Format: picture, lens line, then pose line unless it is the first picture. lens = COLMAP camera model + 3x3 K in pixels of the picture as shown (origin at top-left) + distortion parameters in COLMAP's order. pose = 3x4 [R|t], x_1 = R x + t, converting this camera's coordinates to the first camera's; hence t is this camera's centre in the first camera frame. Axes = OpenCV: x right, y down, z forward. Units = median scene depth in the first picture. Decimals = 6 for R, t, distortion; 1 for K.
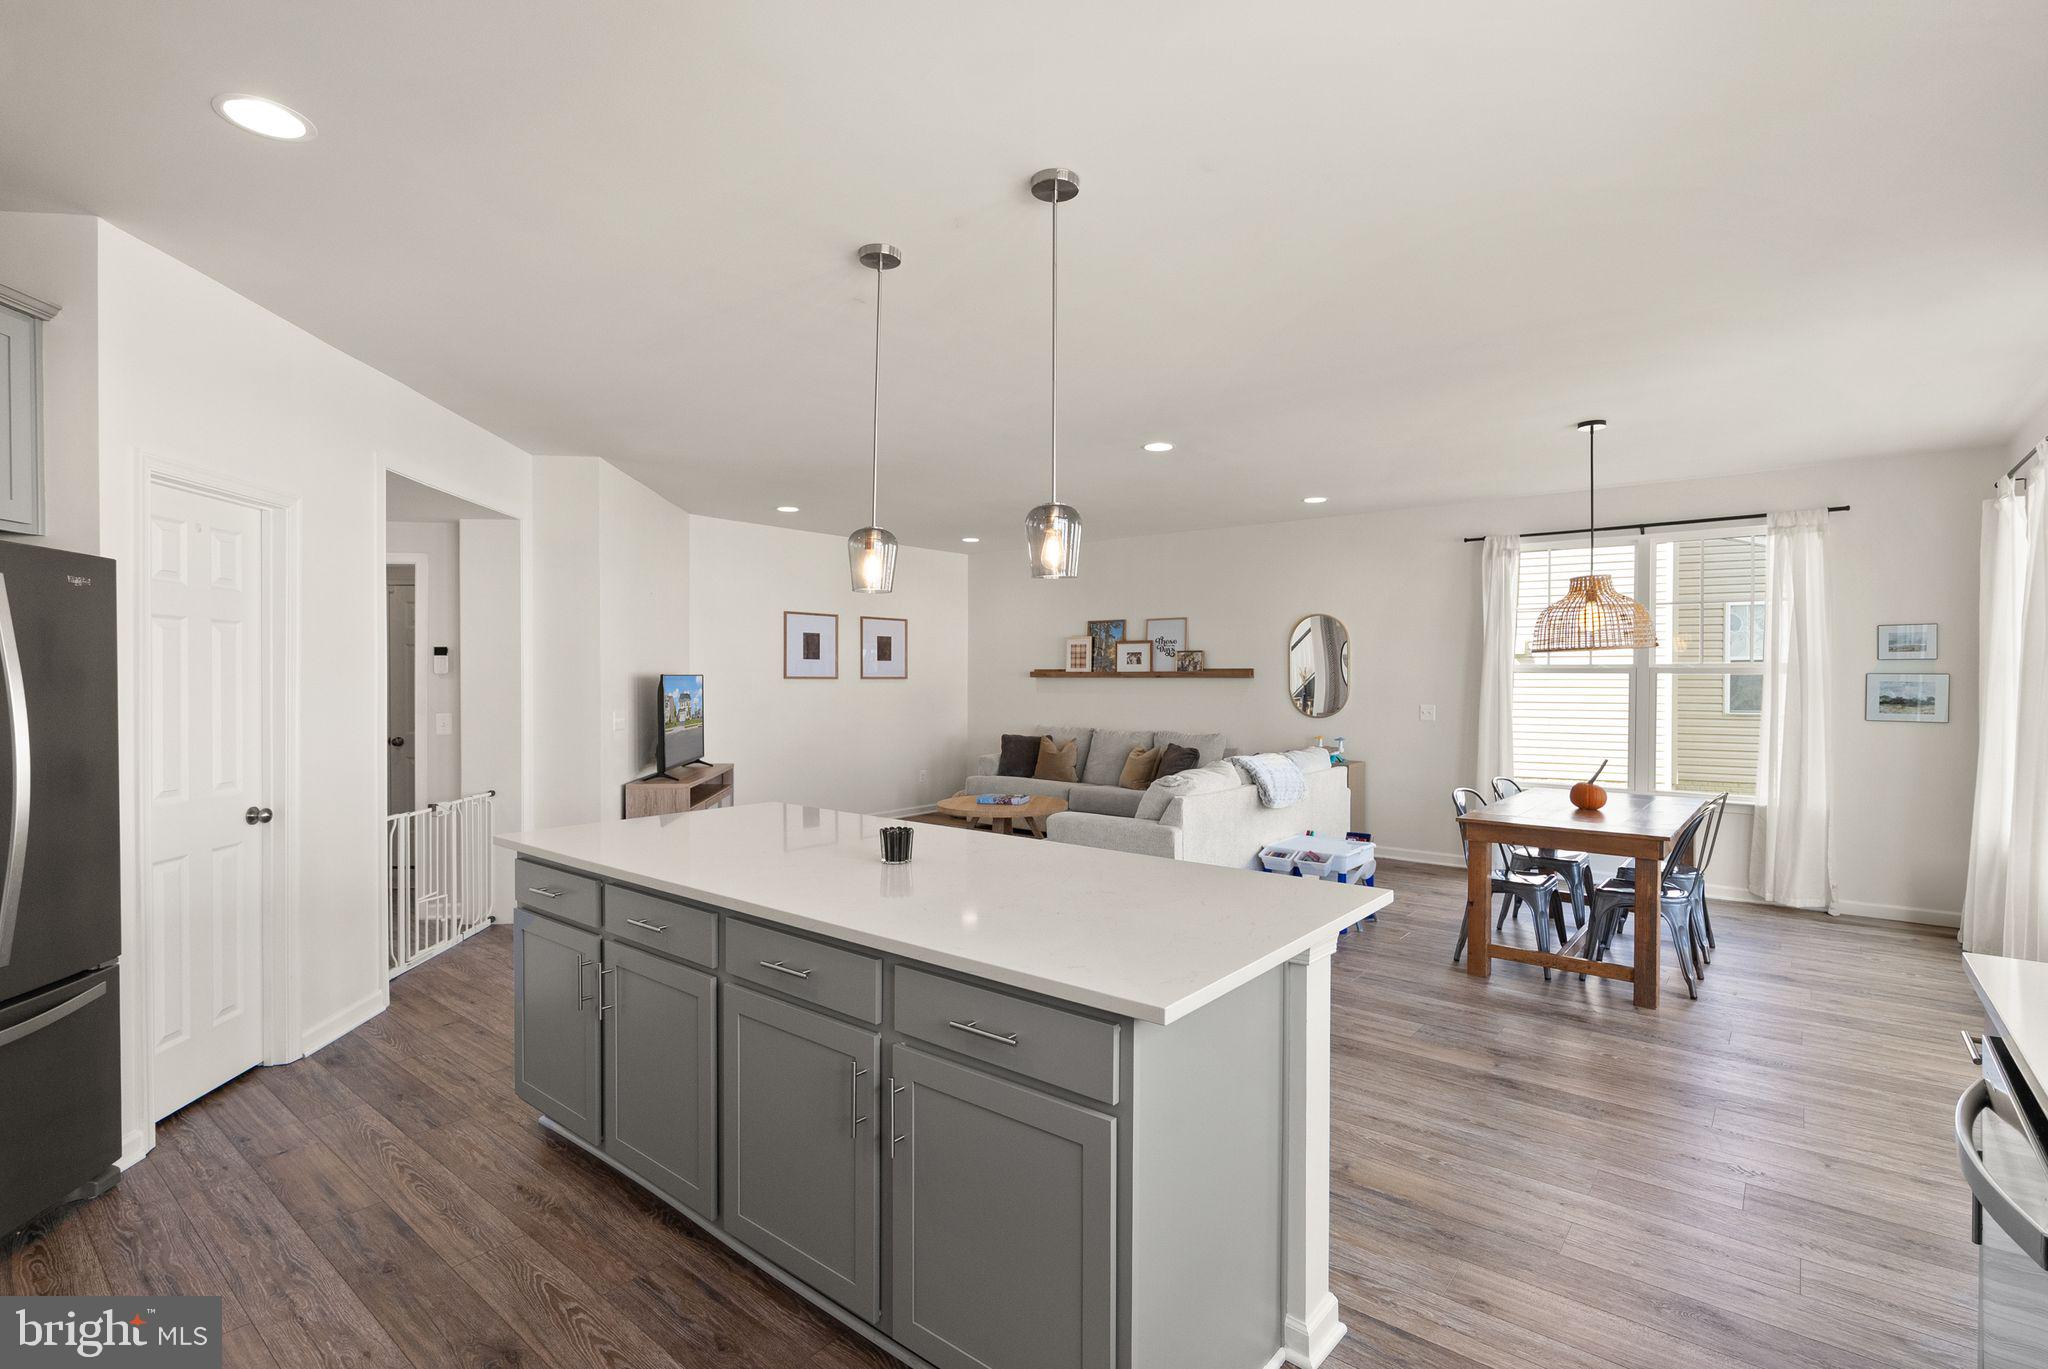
lens RADIAL K [[949.8, 0, 1022.5], [0, 949.8, 683.8], [0, 0, 1]] dist [-0.000879, 0.000390]
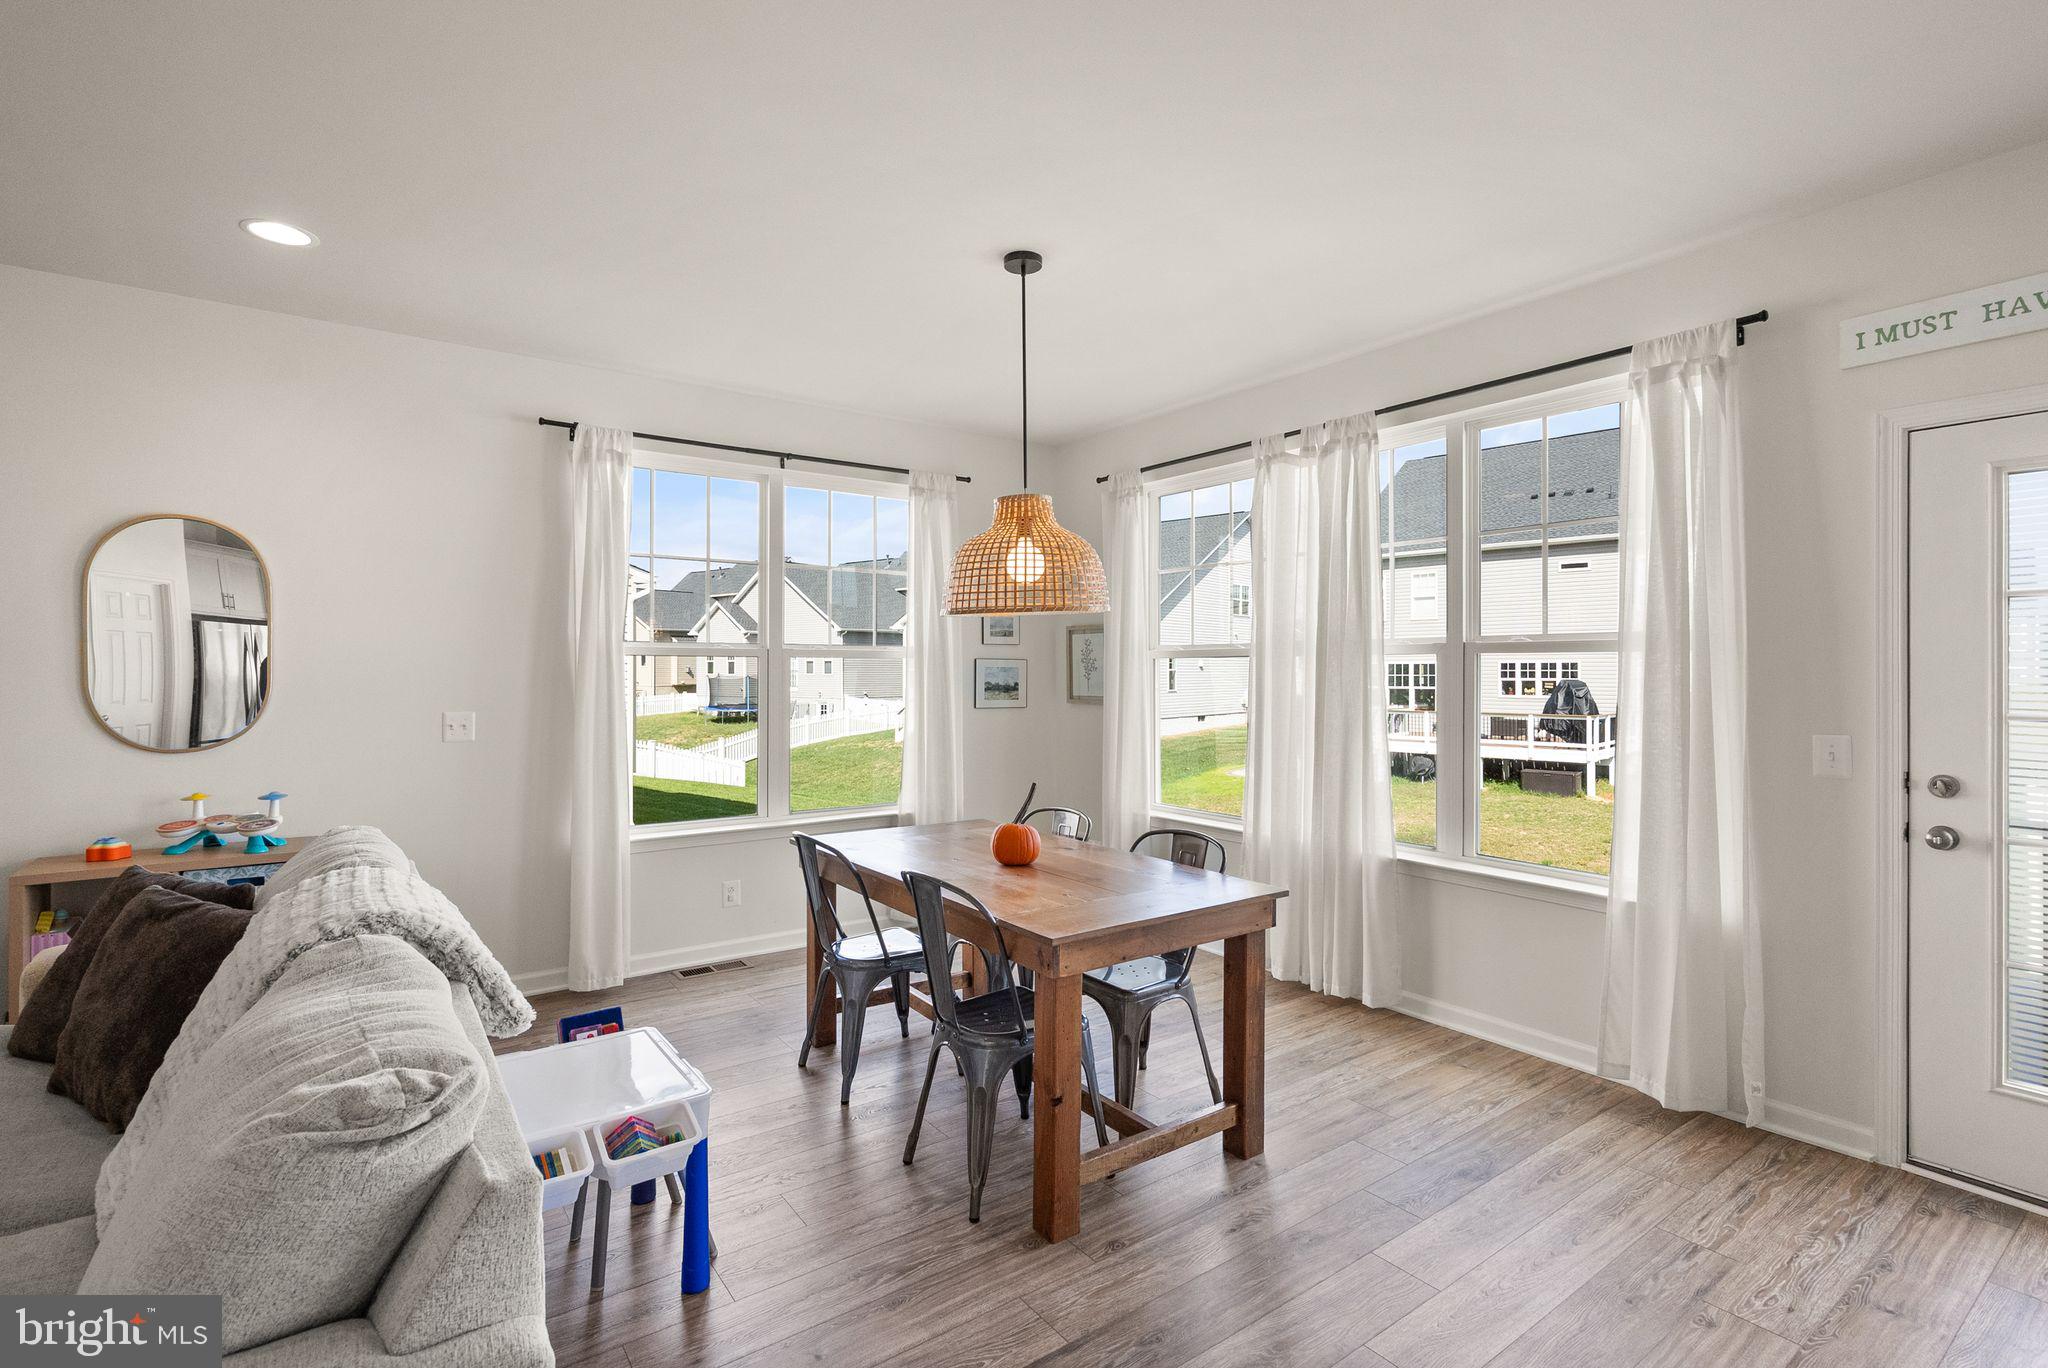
lens RADIAL K [[949.8, 0, 1018.9], [0, 949.8, 673.4], [0, 0, 1]] dist [-0.000879, 0.000390]
pose [[0.258278, -0.001203, 0.966070, -0.013841], [0.010325, 0.999946, -0.001515, 0.005825], [-0.966016, 0.010366, 0.258276, 0.725322]]
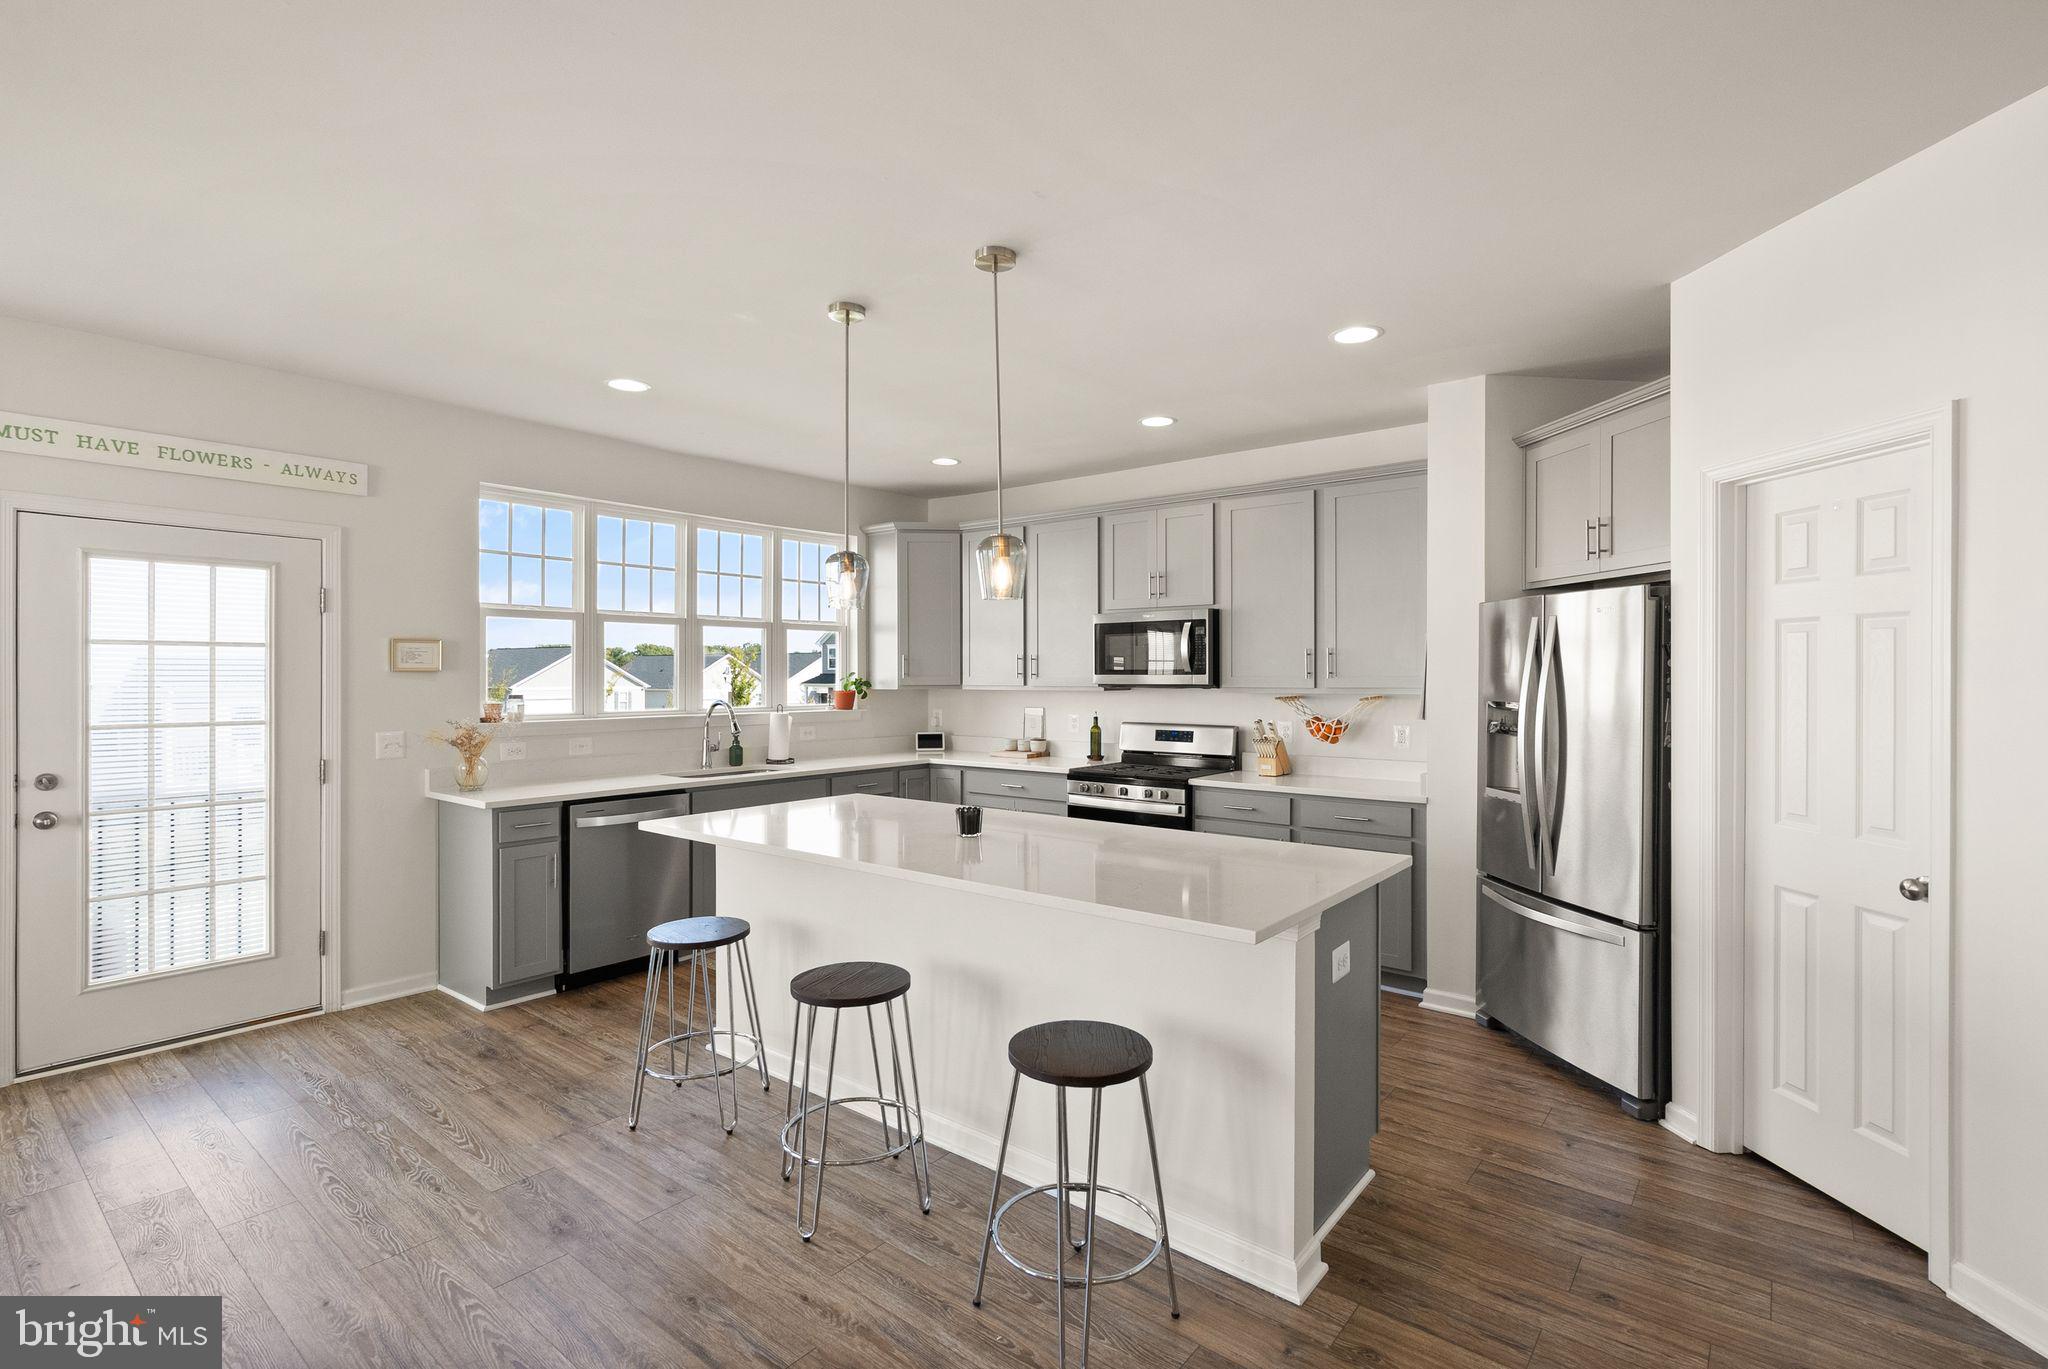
lens RADIAL K [[949.8, 0, 1026.9], [0, 949.8, 681.8], [0, 0, 1]] dist [-0.000879, 0.000390]
pose [[-0.999997, 0.000214, -0.002367, -0.079739], [0.000188, 0.999943, 0.010709, -0.005307], [0.002369, 0.010709, -0.999940, 0.988494]]
